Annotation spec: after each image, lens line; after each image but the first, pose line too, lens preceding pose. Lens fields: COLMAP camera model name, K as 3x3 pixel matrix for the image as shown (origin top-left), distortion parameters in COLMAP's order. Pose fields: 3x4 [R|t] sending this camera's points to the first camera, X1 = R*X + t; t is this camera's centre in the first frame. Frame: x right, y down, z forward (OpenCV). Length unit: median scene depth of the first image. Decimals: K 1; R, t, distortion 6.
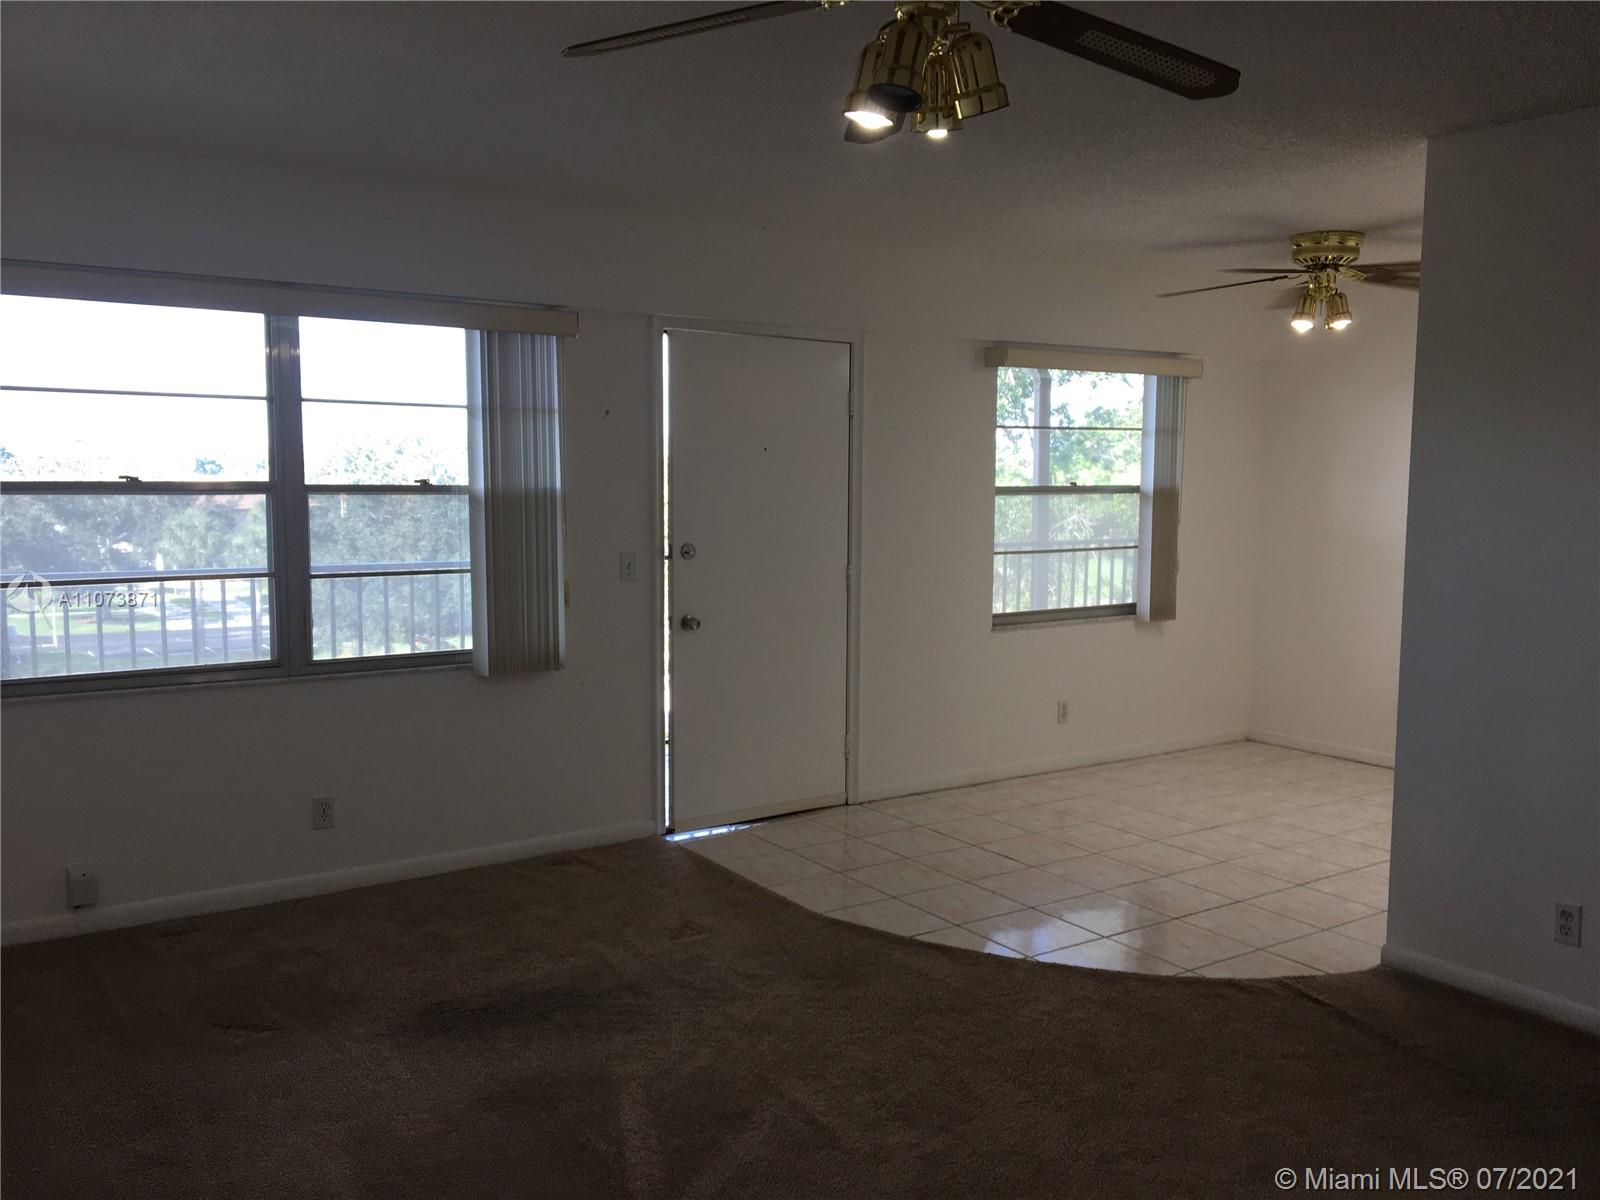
lens RADIAL K [[1345.8, 0, 797.3], [0, 1345.8, 597.5], [0, 0, 1]] dist [0.043244, -0.050214]
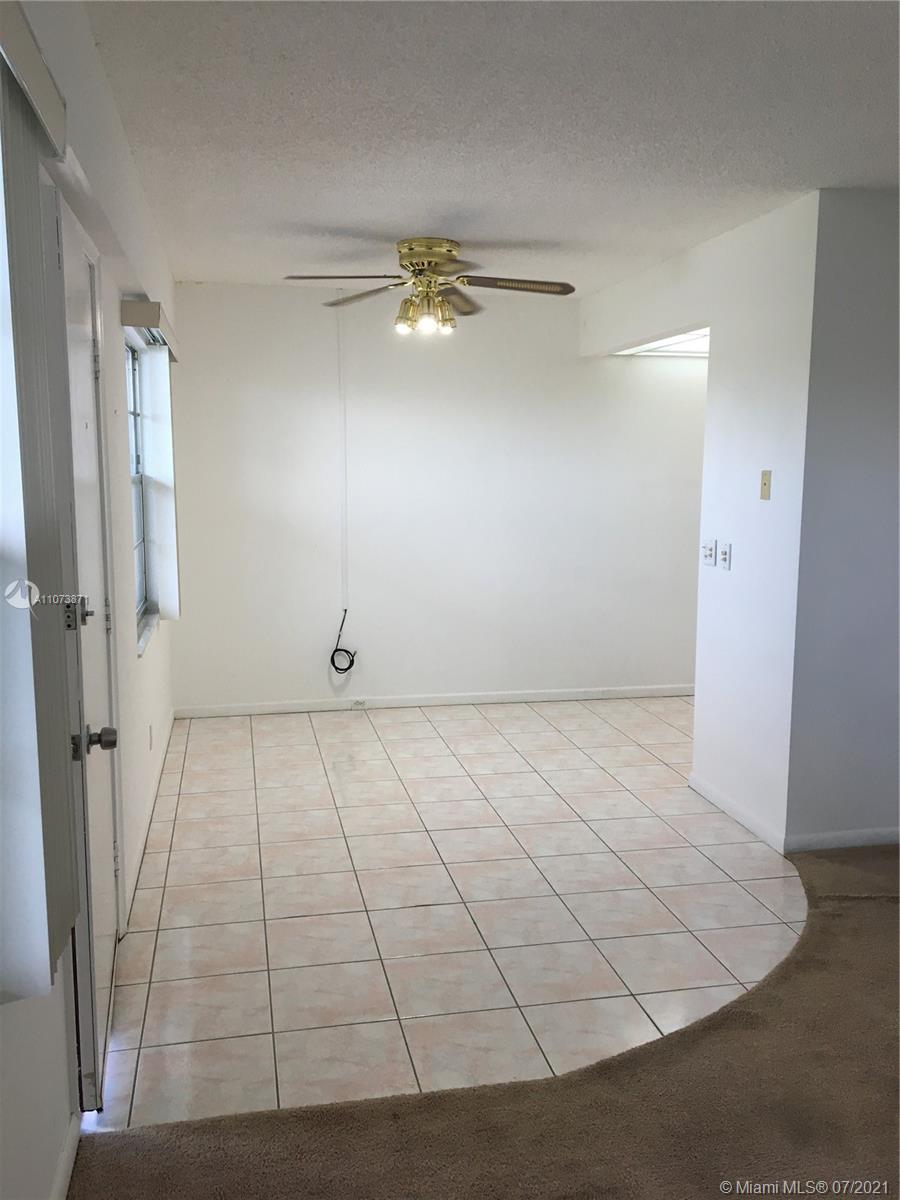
lens RADIAL K [[1009.3, 0, 447.7], [0, 1009.3, 598.2], [0, 0, 1]] dist [0.043244, -0.050214]
pose [[0.398773, -0.140420, 0.906235, -0.388739], [0.098668, 0.989041, 0.109834, -0.073128], [-0.911726, 0.045618, 0.408258, 0.673703]]
